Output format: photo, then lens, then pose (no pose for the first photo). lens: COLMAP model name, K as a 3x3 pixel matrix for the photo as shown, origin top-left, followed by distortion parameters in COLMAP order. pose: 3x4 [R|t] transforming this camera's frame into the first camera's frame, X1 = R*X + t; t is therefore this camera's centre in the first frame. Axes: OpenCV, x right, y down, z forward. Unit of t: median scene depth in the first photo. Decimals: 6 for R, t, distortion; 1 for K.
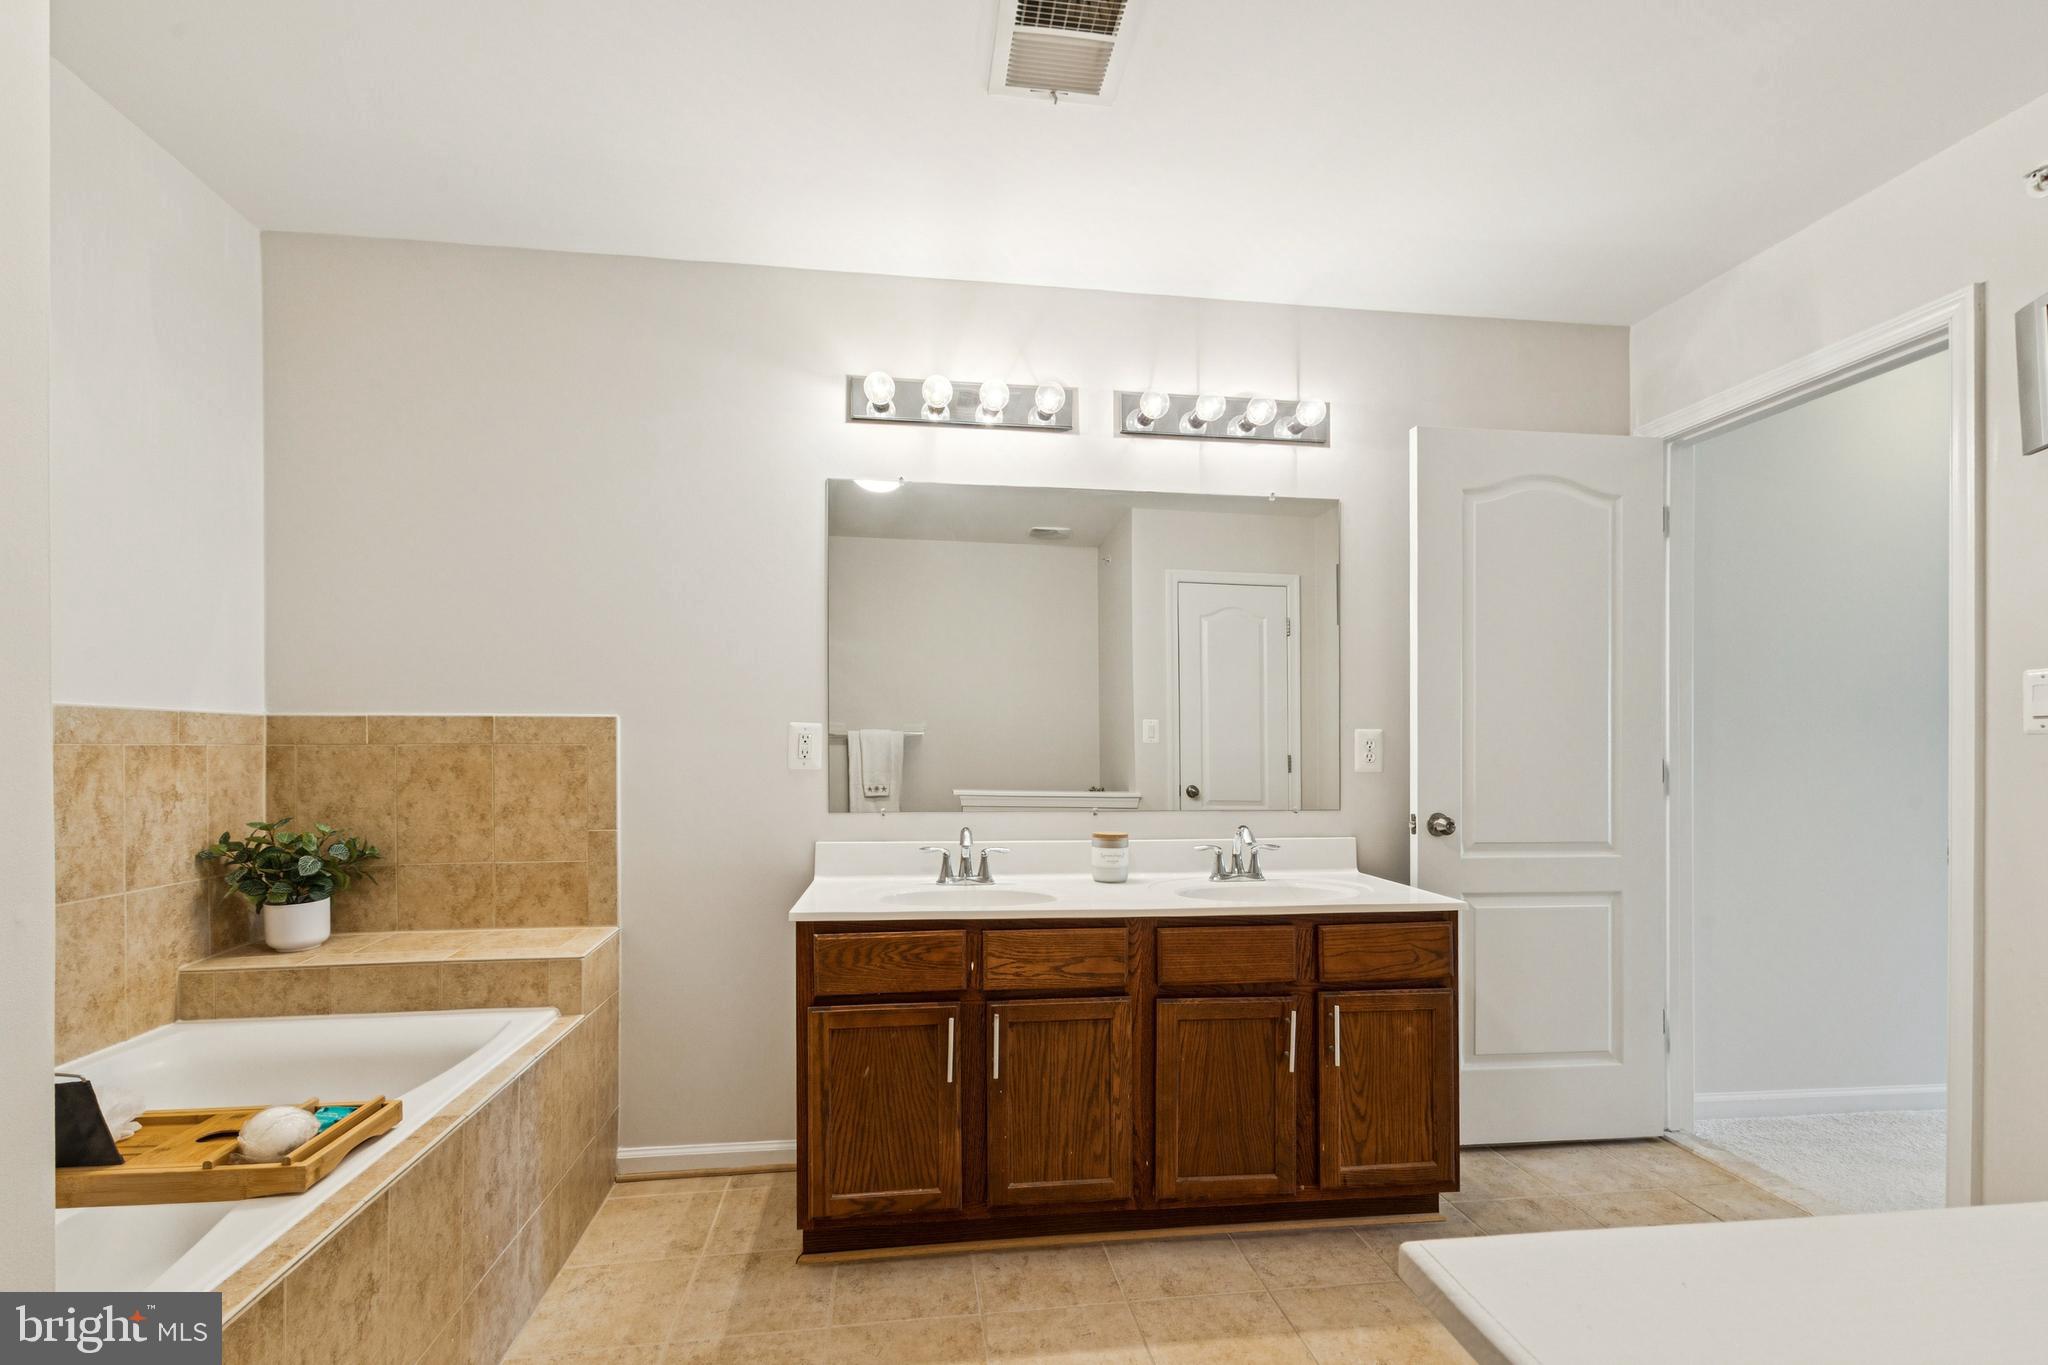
lens RADIAL K [[908.9, 0, 1072.3], [0, 908.9, 740.9], [0, 0, 1]] dist [0.018433, -0.002657]
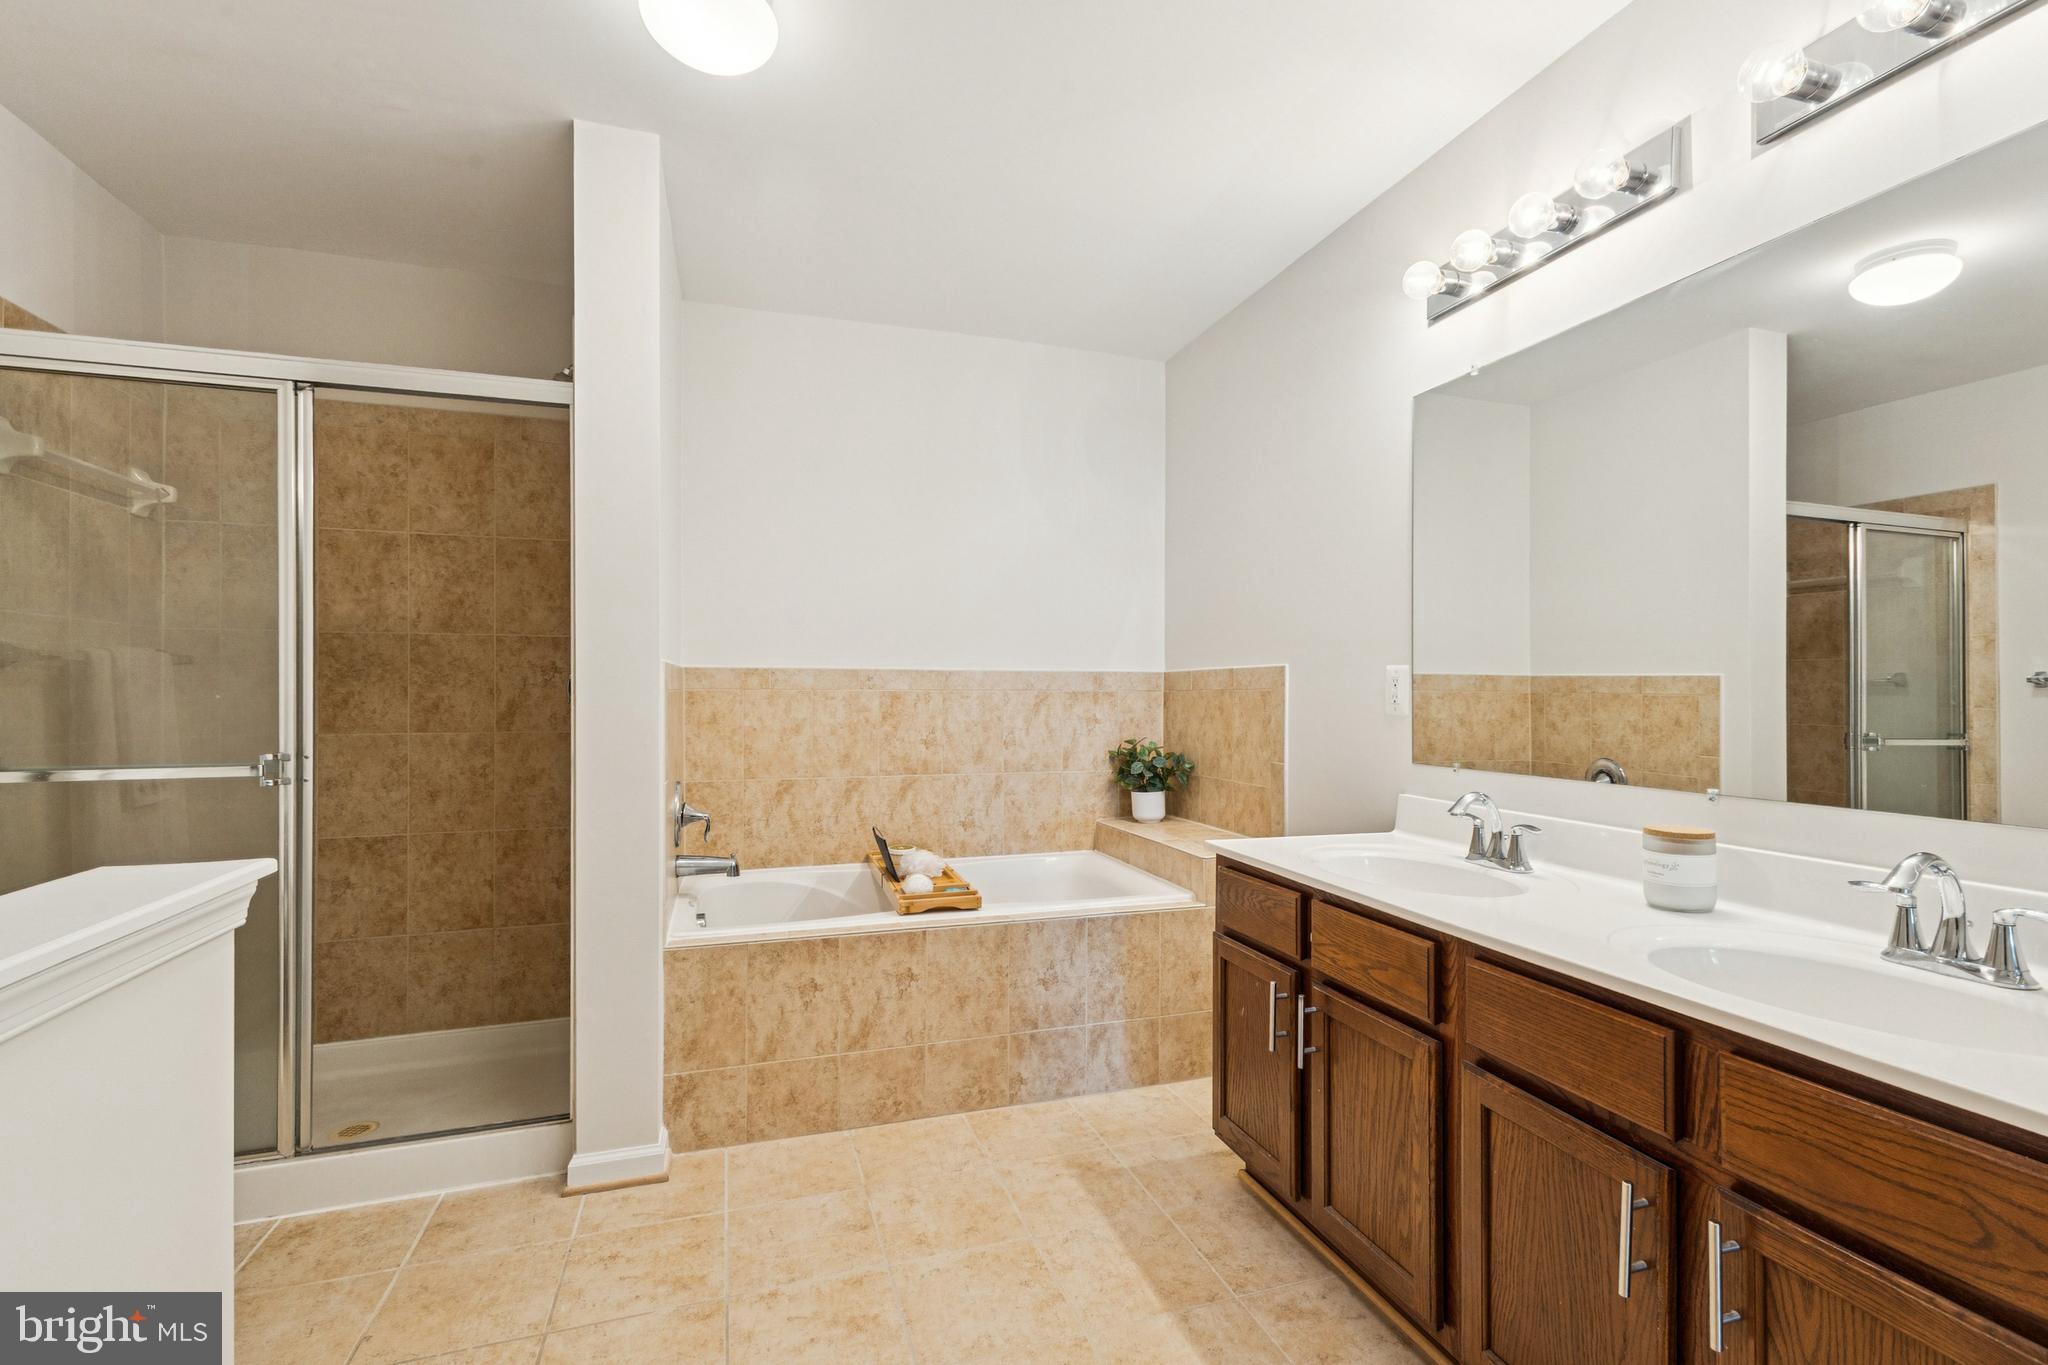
lens RADIAL K [[908.9, 0, 1027.4], [0, 908.9, 692.4], [0, 0, 1]] dist [0.018433, -0.002657]
pose [[0.198675, -0.003711, -0.980058, 0.649026], [0.005870, 0.999979, -0.002596, 0.010155], [0.980048, -0.005237, 0.198692, 0.515045]]
